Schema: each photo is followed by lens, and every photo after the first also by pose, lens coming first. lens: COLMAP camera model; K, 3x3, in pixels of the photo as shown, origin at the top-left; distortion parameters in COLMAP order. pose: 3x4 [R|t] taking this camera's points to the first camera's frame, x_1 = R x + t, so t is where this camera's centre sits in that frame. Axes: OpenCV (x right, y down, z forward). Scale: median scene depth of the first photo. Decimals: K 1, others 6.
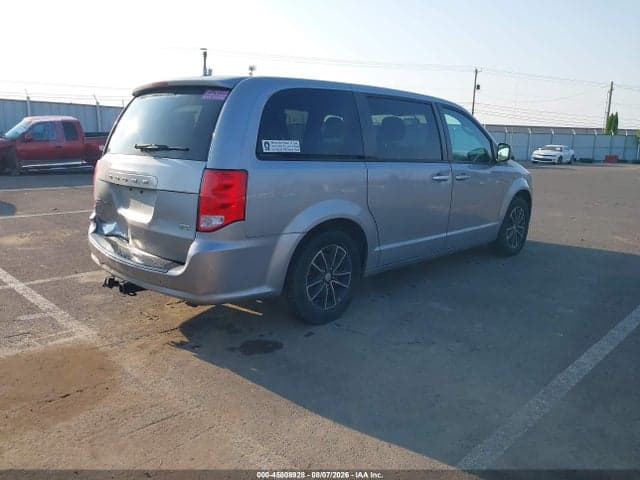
lens RADIAL K [[508.3, 0, 331.6], [0, 508.3, 236.9], [0, 0, 1]] dist [0.009670, -0.006817]
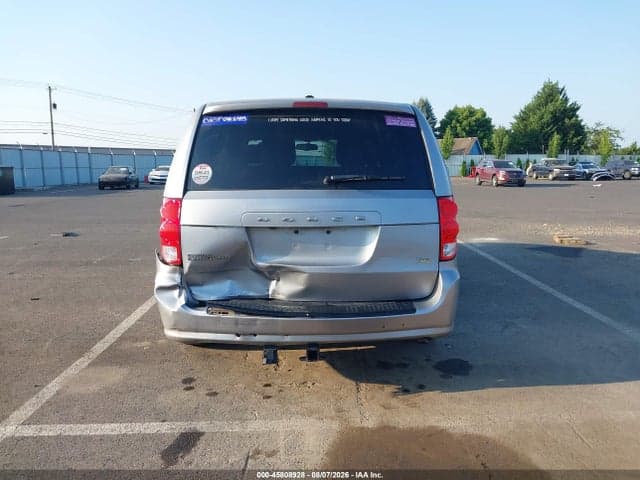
lens RADIAL K [[508.3, 0, 331.6], [0, 508.3, 236.9], [0, 0, 1]] dist [0.009670, -0.006817]
pose [[0.696222, -0.127890, 0.706341, -0.927695], [0.156455, 0.987380, 0.024561, -0.096758], [-0.700568, 0.093411, 0.707445, 0.392073]]
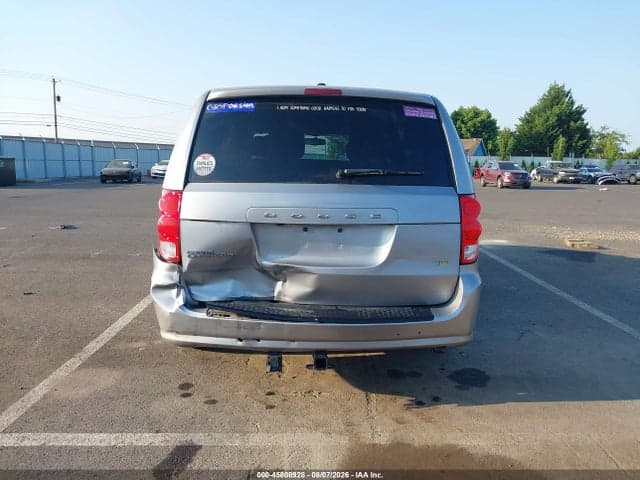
lens RADIAL K [[508.3, 0, 331.6], [0, 508.3, 236.9], [0, 0, 1]] dist [0.009670, -0.006817]
pose [[0.700754, -0.115020, 0.704070, -0.894090], [0.135544, 0.990406, 0.026892, -0.097182], [-0.700409, 0.076588, 0.709621, 0.447599]]
